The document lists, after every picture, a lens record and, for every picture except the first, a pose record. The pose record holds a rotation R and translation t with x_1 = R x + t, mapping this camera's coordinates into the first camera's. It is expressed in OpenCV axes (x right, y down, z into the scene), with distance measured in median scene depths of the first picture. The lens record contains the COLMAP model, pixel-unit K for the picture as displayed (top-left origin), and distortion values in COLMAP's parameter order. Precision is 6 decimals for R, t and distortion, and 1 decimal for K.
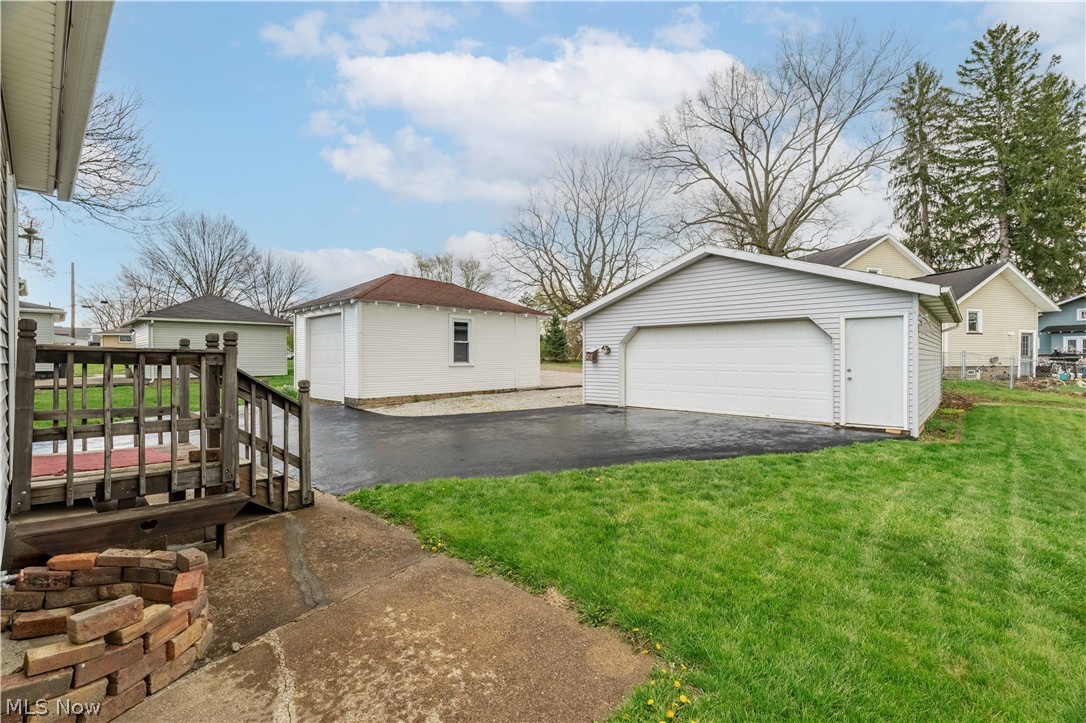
lens RADIAL K [[469.8, 0, 545.1], [0, 469.8, 363.2], [0, 0, 1]] dist [0.000676, 0.000337]
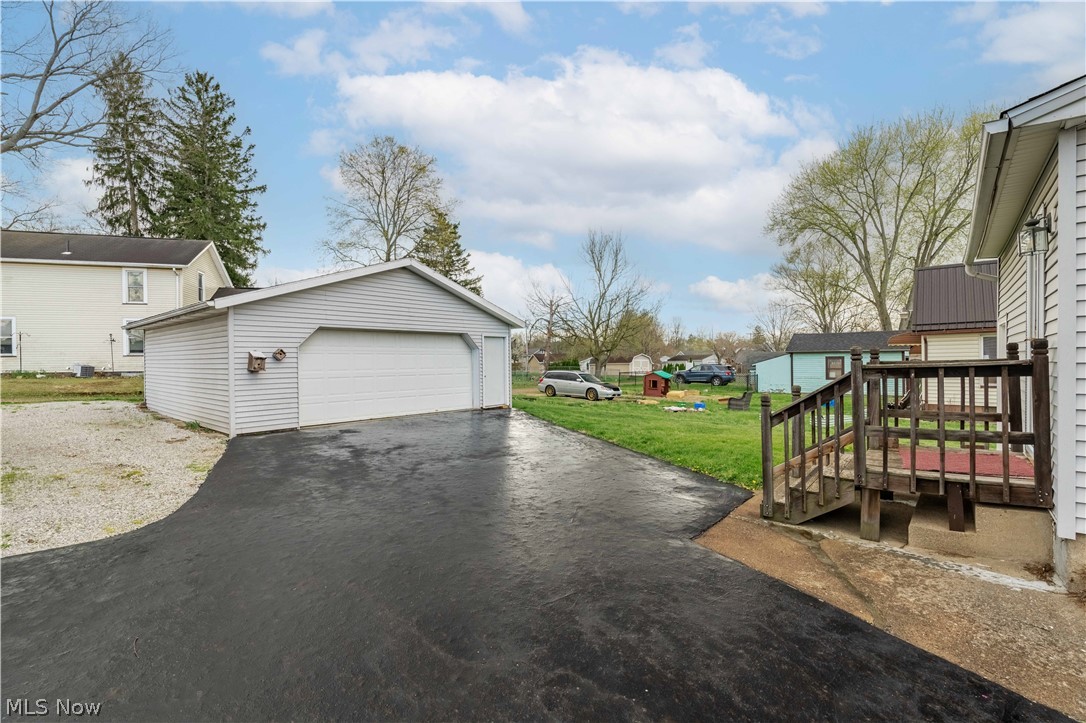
lens RADIAL K [[475.4, 0, 543.0], [0, 475.4, 361.5], [0, 0, 1]] dist [-0.004257, -0.000414]
pose [[-0.043010, -0.004944, 0.999062, -0.214022], [0.017767, 0.999826, 0.005713, -0.005210], [-0.998917, 0.017996, -0.042914, 0.217115]]
